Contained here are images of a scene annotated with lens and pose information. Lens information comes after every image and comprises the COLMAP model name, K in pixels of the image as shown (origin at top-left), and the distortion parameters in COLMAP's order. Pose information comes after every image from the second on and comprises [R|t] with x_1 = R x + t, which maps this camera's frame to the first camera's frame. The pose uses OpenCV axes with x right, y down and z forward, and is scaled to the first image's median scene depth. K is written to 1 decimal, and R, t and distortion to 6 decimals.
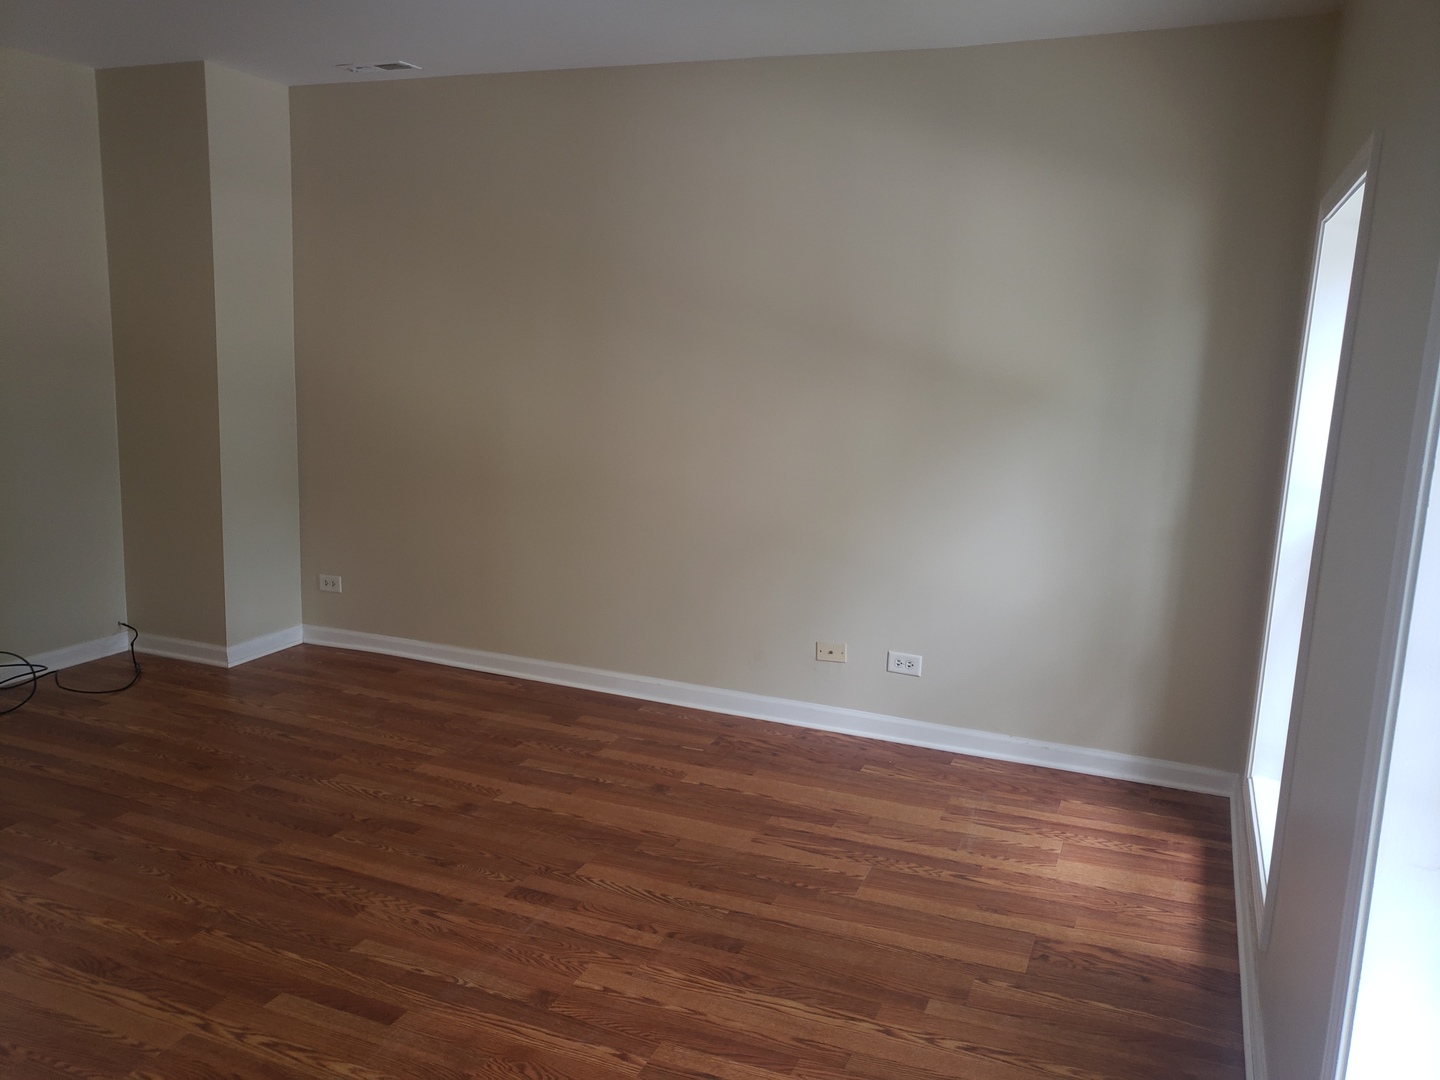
lens RADIAL K [[1143.6, 0, 720.0], [0, 1143.6, 540.0], [0, 0, 1]] dist [0.017690, 0.009908]
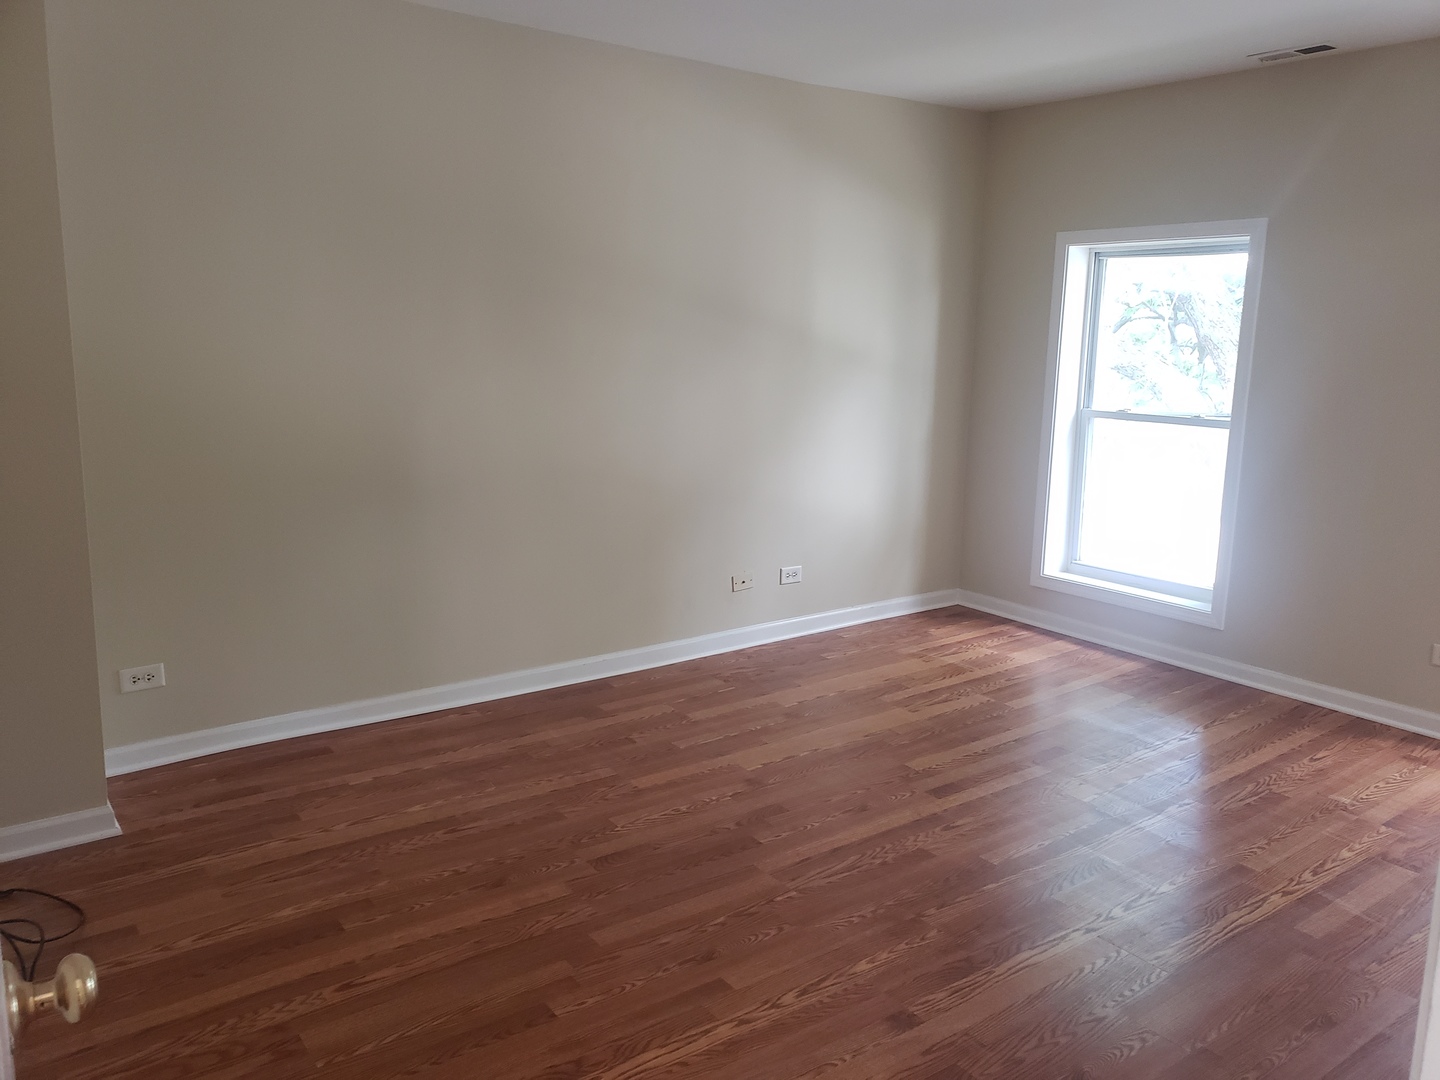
lens RADIAL K [[1143.6, 0, 720.0], [0, 1143.6, 540.0], [0, 0, 1]] dist [0.017690, 0.009908]
pose [[0.493015, -0.187521, 0.849572, -0.984880], [0.152951, 0.979969, 0.127544, -0.105988], [-0.856471, 0.067062, 0.511821, 0.451755]]
